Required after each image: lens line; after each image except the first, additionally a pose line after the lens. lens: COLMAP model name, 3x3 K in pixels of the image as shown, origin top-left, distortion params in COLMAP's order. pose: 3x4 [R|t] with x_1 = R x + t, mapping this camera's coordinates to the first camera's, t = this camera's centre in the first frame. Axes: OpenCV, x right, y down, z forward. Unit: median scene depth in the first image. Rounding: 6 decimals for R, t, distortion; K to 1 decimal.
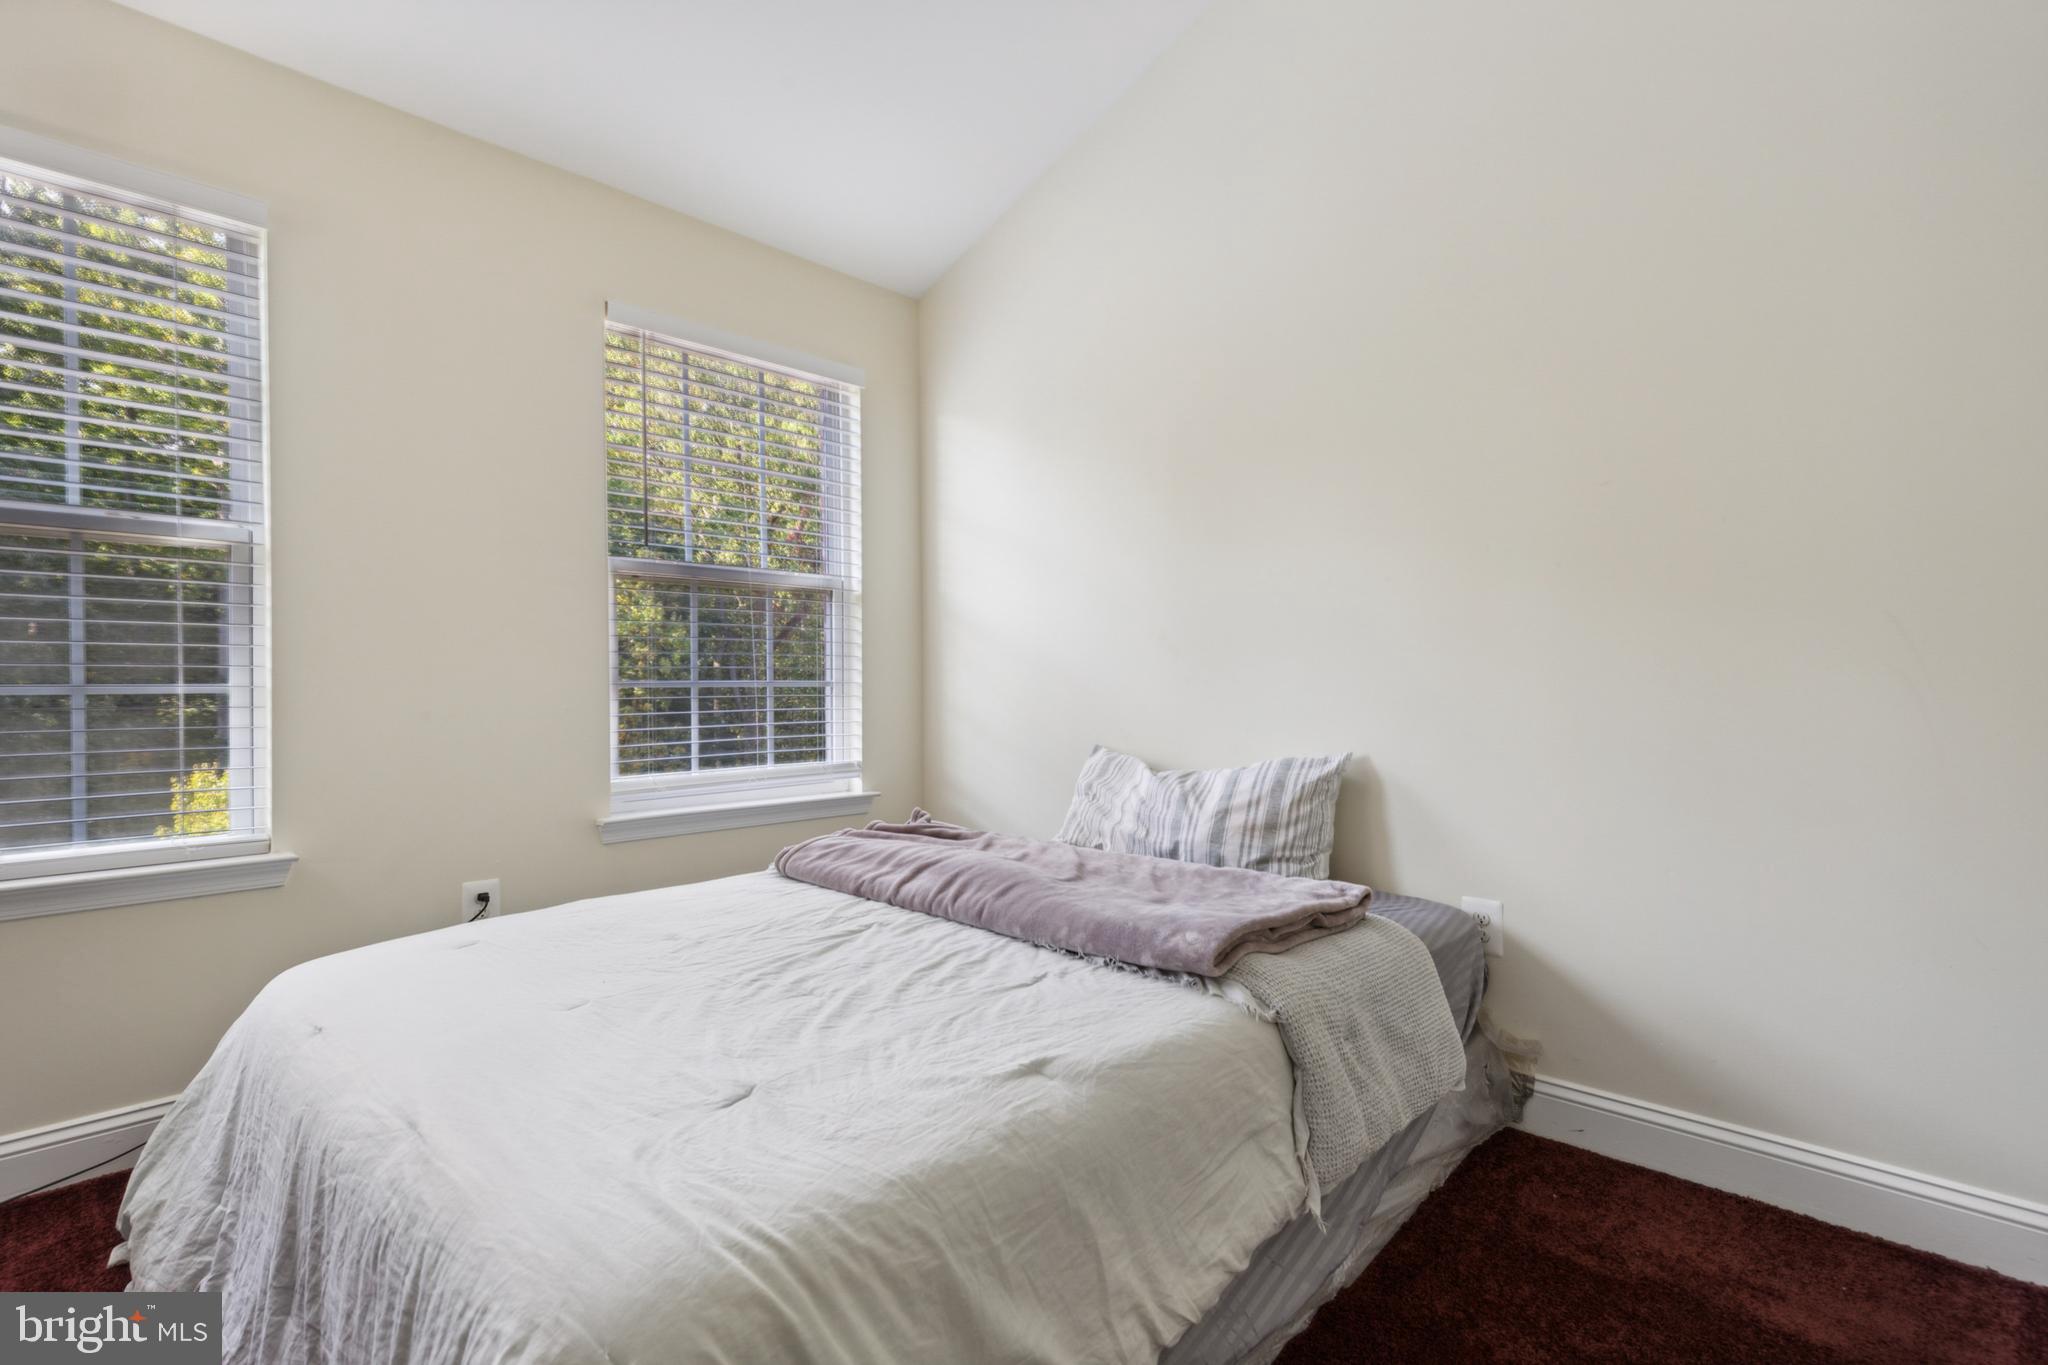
lens RADIAL K [[929.7, 0, 1021.4], [0, 929.7, 688.8], [0, 0, 1]] dist [0.005171, -0.001255]
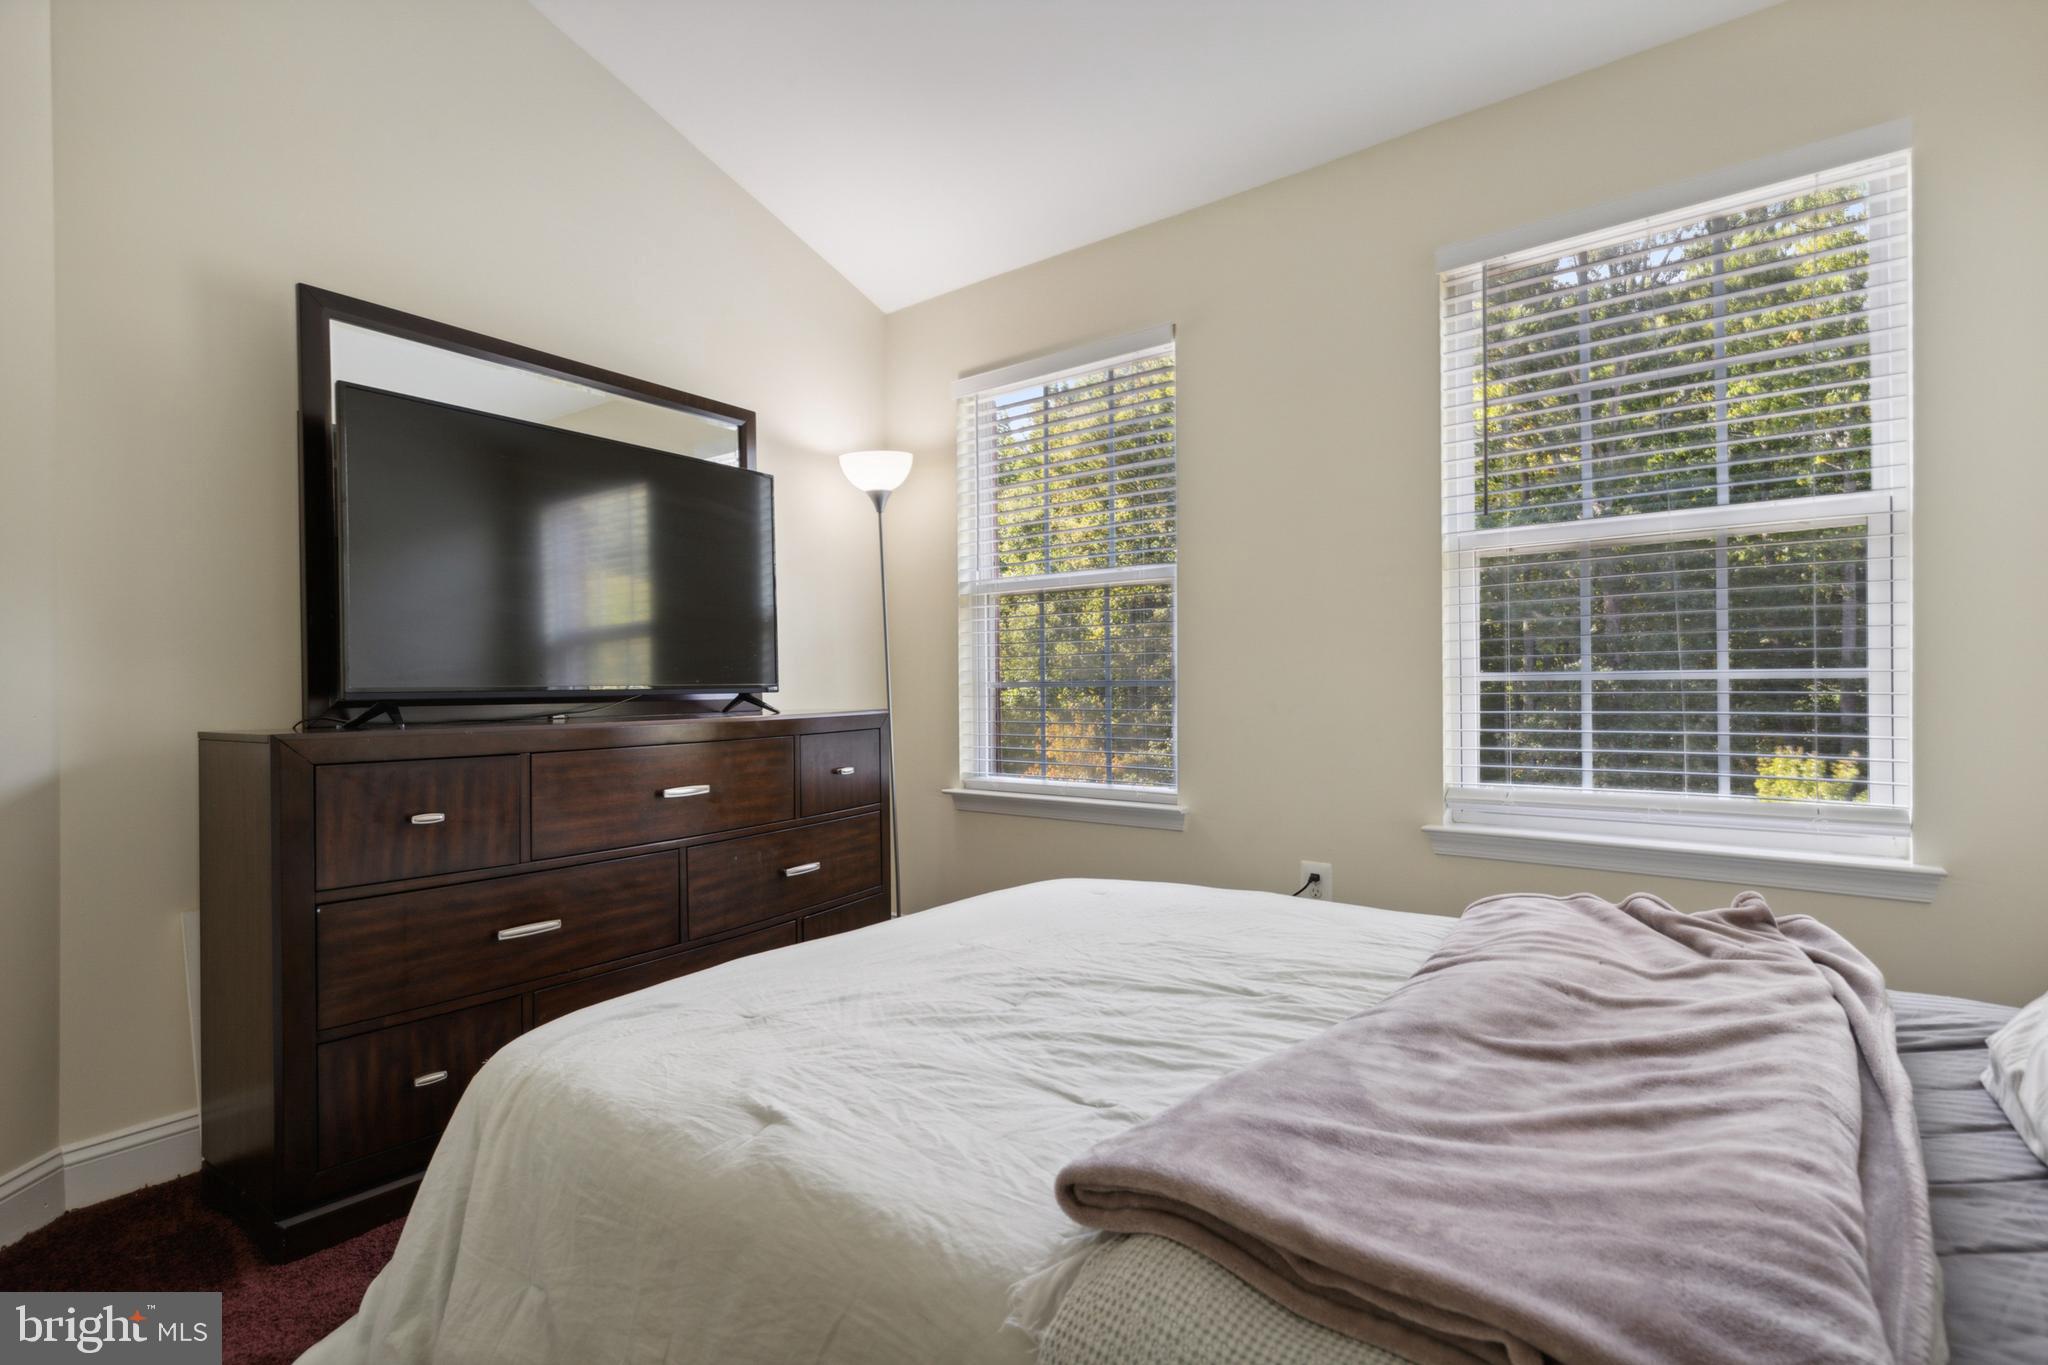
lens RADIAL K [[929.7, 0, 1023.9], [0, 929.7, 682.5], [0, 0, 1]] dist [0.005171, -0.001255]
pose [[0.136121, 0.002994, -0.990688, 0.647371], [0.007327, 0.999965, 0.004029, -0.012069], [0.990665, -0.007807, 0.136094, 0.770774]]
